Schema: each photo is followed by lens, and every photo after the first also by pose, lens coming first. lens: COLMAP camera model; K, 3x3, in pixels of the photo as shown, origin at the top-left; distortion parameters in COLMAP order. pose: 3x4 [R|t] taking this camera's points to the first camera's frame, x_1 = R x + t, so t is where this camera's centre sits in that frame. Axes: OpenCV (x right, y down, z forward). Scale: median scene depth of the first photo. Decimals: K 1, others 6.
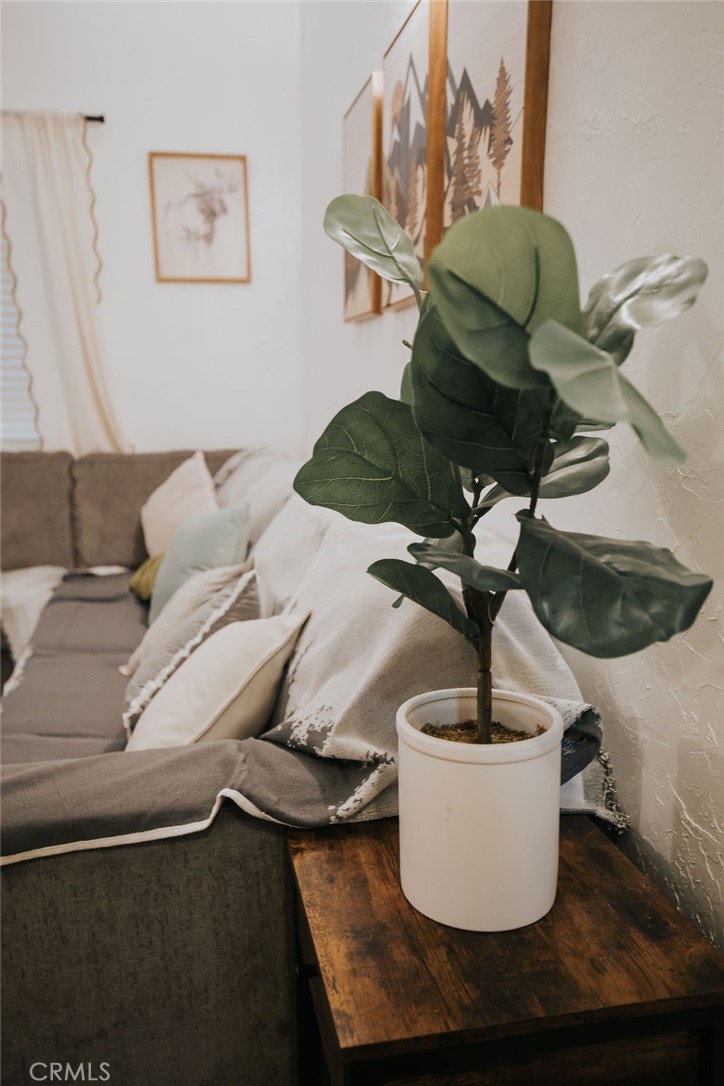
lens RADIAL K [[858.3, 0, 362.0], [0, 858.3, 543.0], [0, 0, 1]] dist [0.038368, -0.004195]
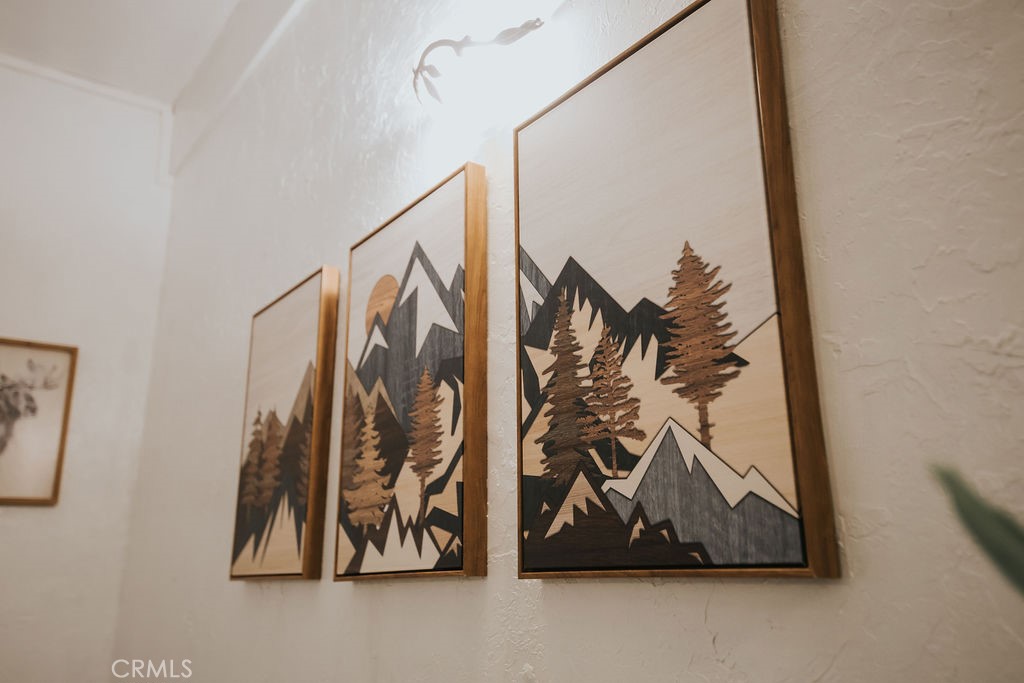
lens RADIAL K [[809.3, 0, 512.0], [0, 809.3, 341.5], [0, 0, 1]] dist [0.038368, -0.004195]
pose [[0.909322, 0.107410, 0.401990, -0.164708], [0.085719, 0.897028, -0.433582, -0.213096], [-0.407167, 0.428724, 0.806480, 0.522453]]
